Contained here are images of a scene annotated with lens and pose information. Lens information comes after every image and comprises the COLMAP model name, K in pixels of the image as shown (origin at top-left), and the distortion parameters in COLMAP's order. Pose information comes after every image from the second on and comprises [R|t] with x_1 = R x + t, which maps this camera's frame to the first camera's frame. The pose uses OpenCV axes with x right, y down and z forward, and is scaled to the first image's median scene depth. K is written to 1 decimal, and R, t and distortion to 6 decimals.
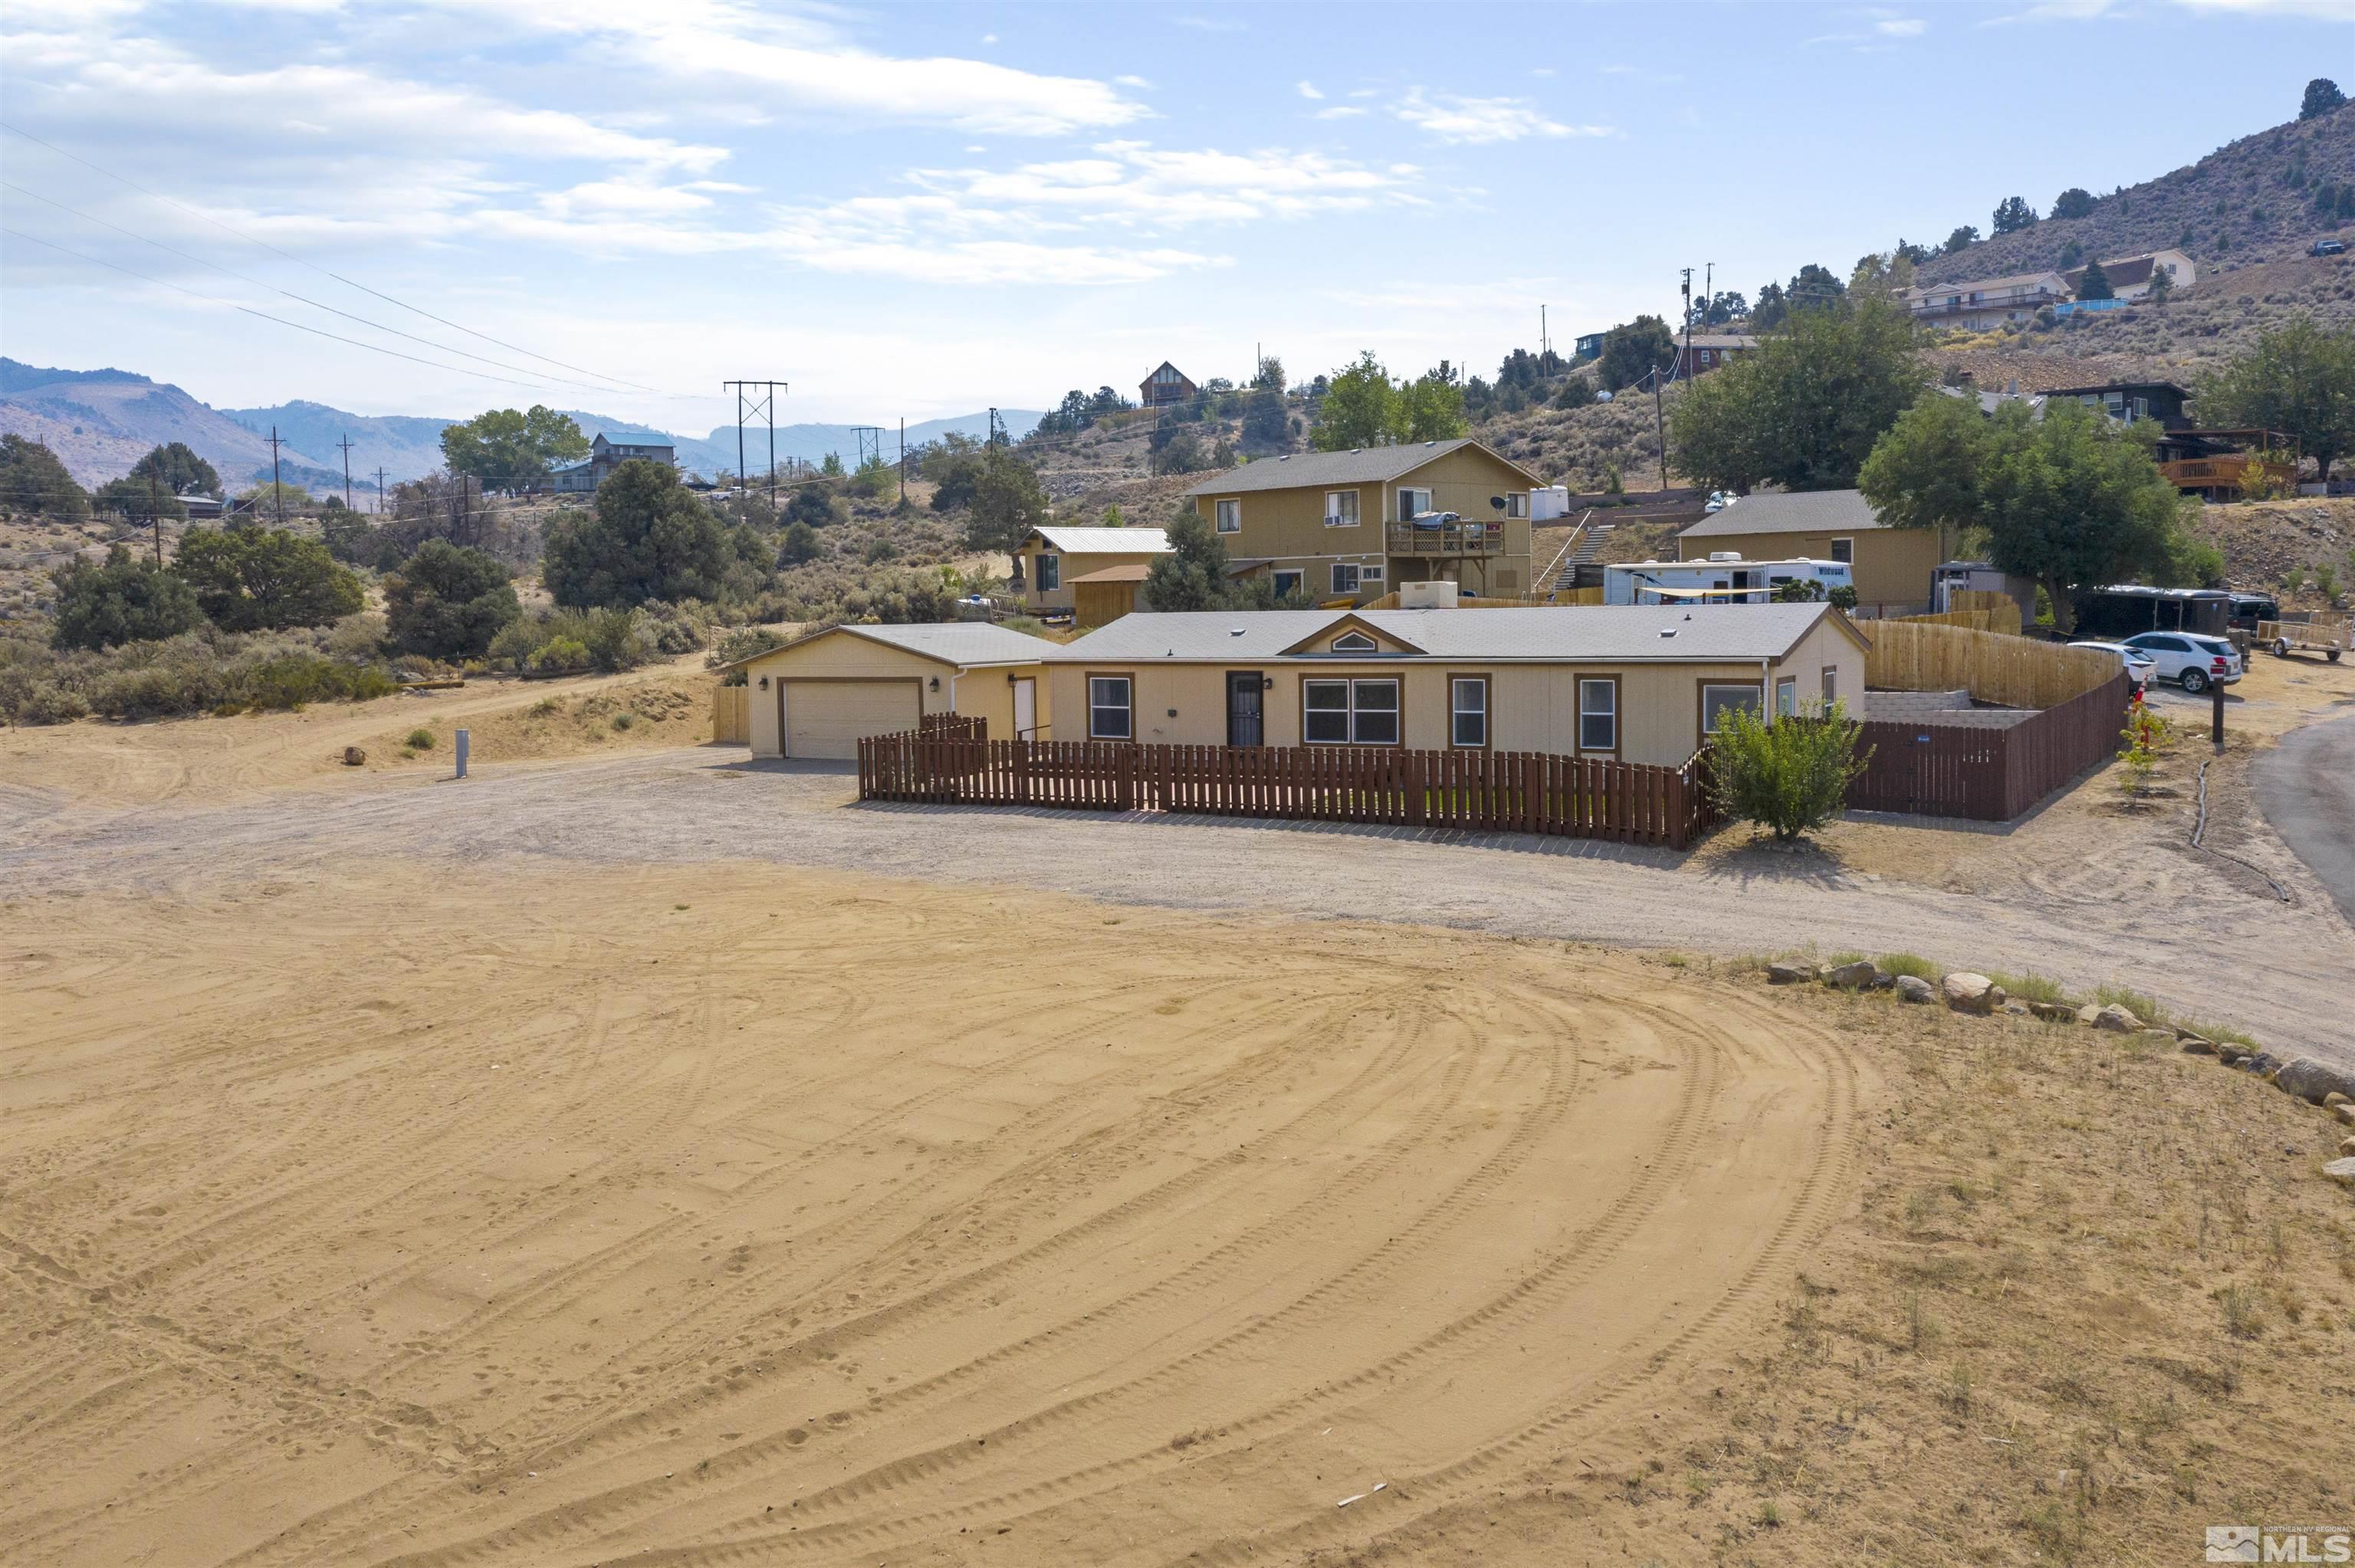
lens RADIAL K [[1984.7, 0, 1173.2], [0, 1984.7, 747.8], [0, 0, 1]] dist [-0.005804, 0.008046]
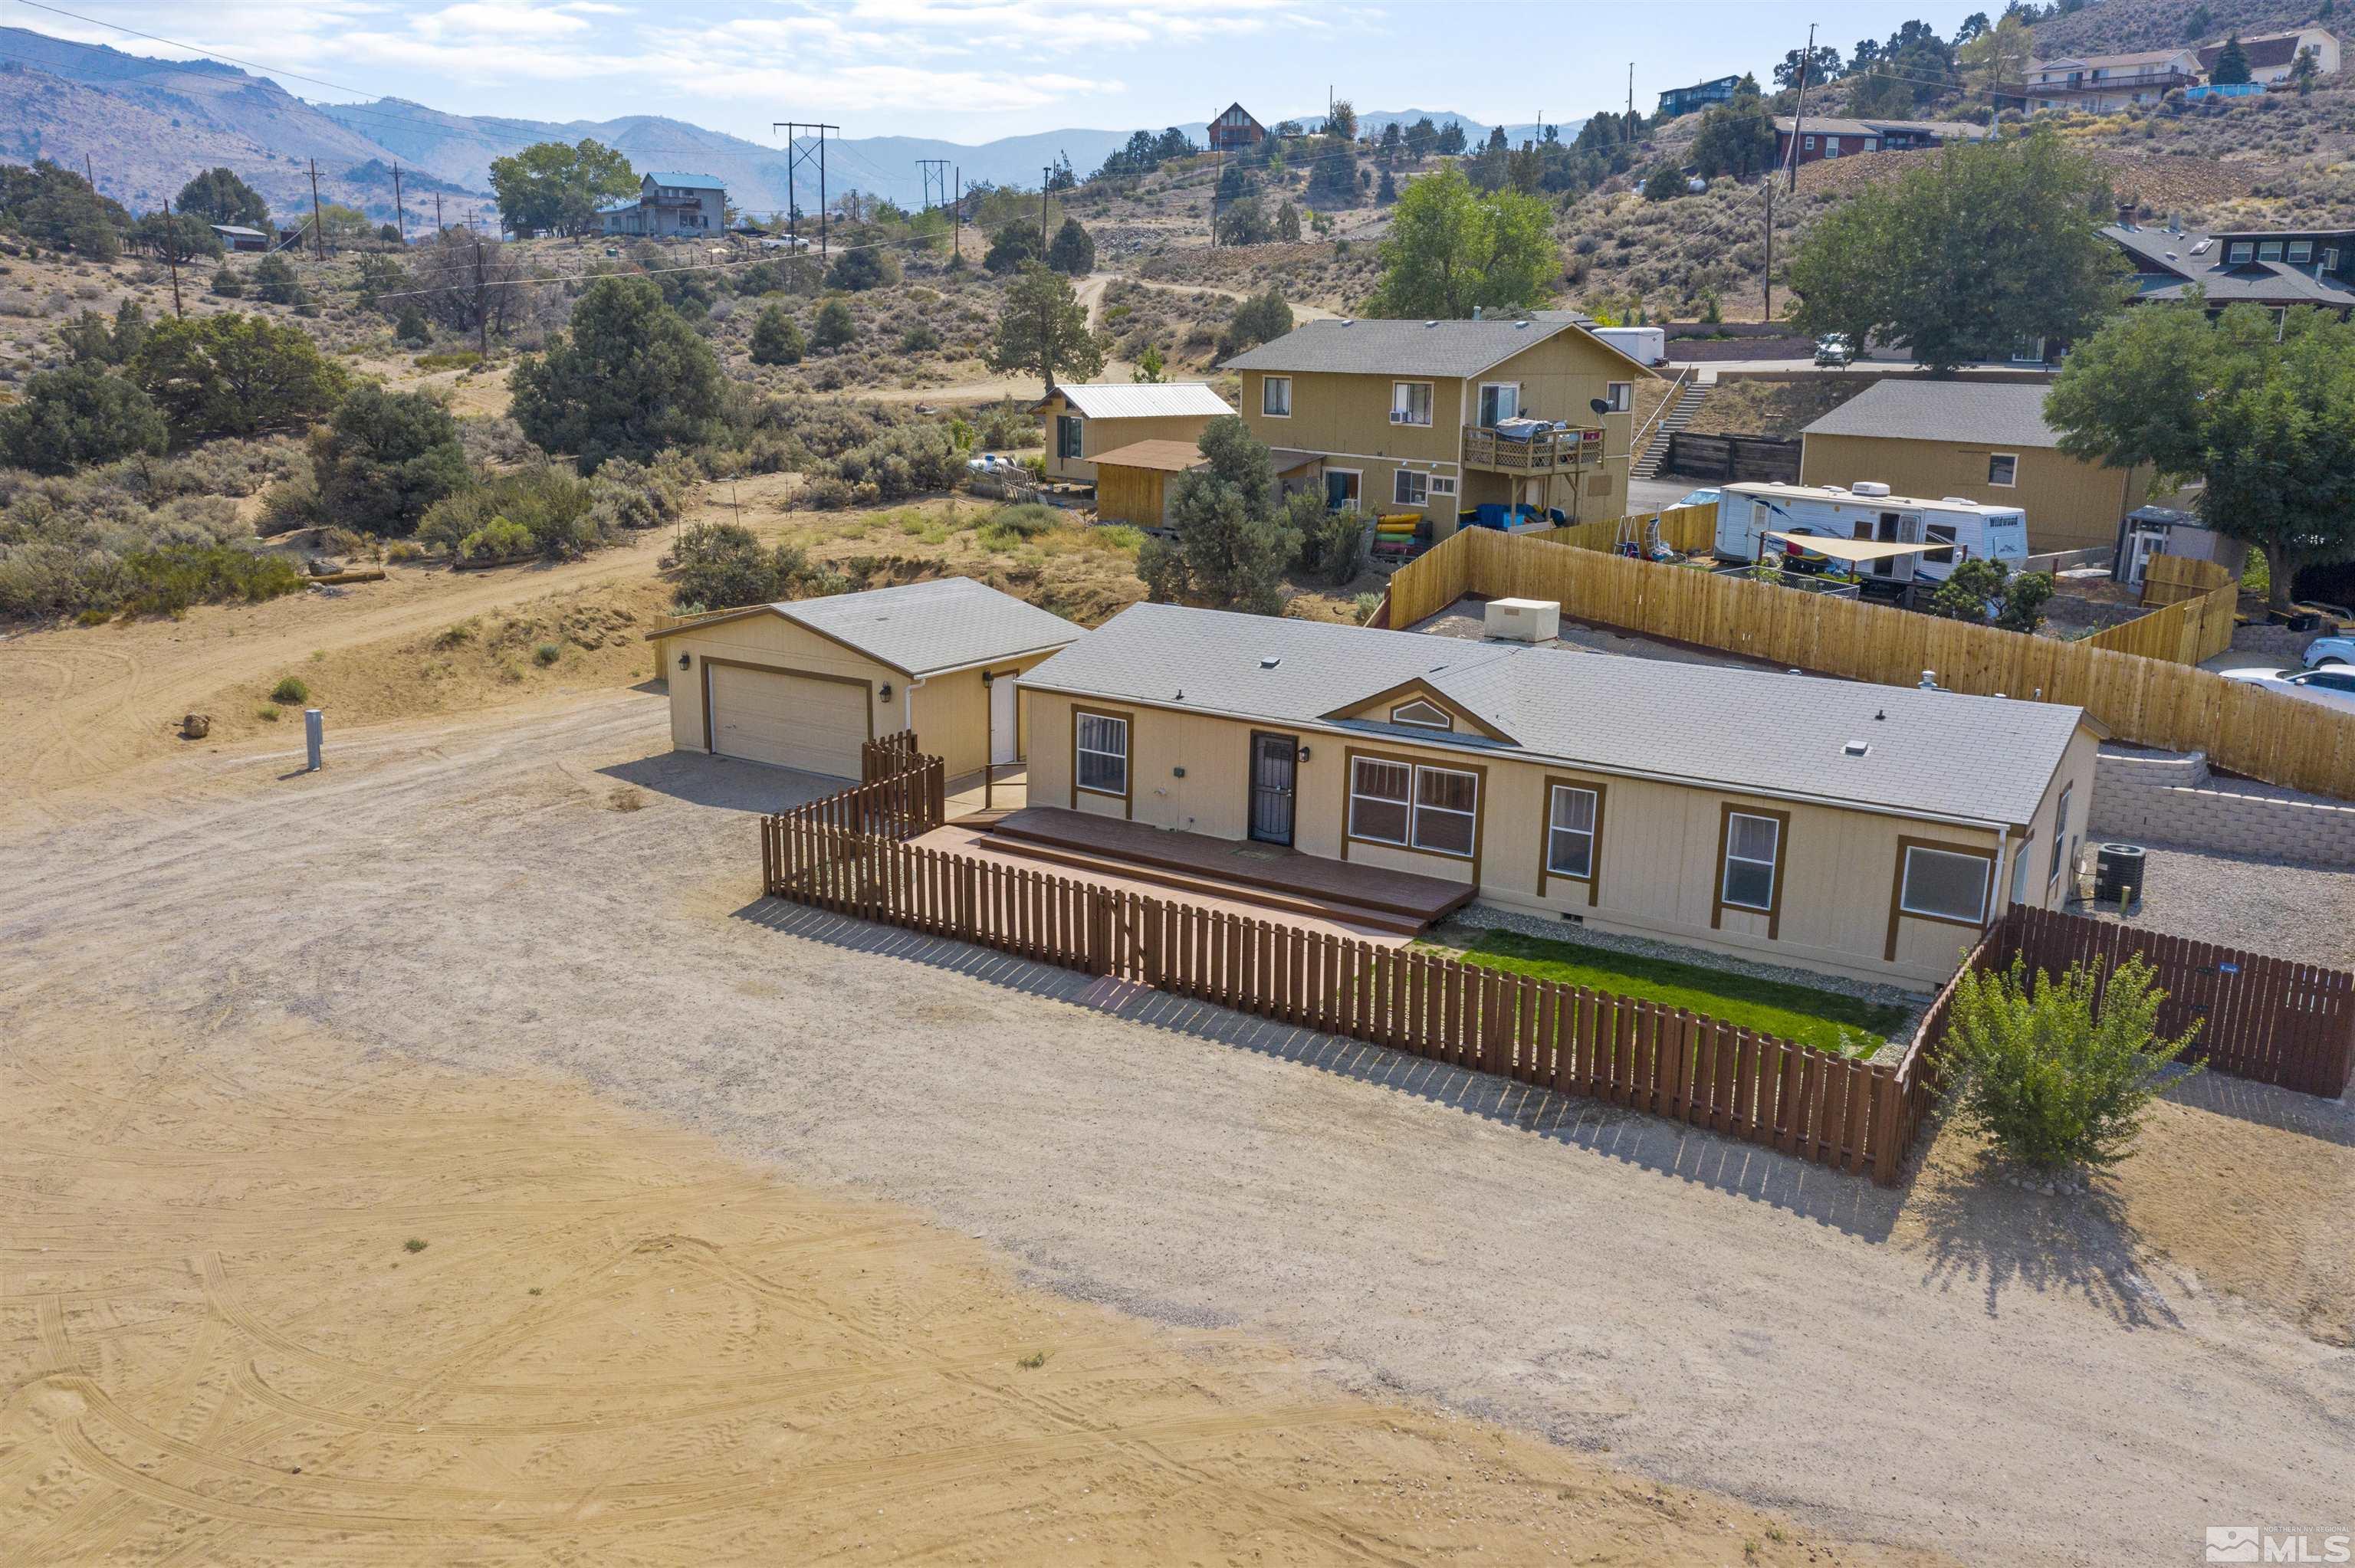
lens RADIAL K [[1869.9, 0, 1167.3], [0, 1869.9, 795.0], [0, 0, 1]] dist [-0.006123, 0.006198]
pose [[0.998760, 0.041975, -0.026751, 0.009783], [-0.036757, 0.984367, 0.172250, -0.089316], [0.033563, -0.171053, 0.984690, 0.187632]]
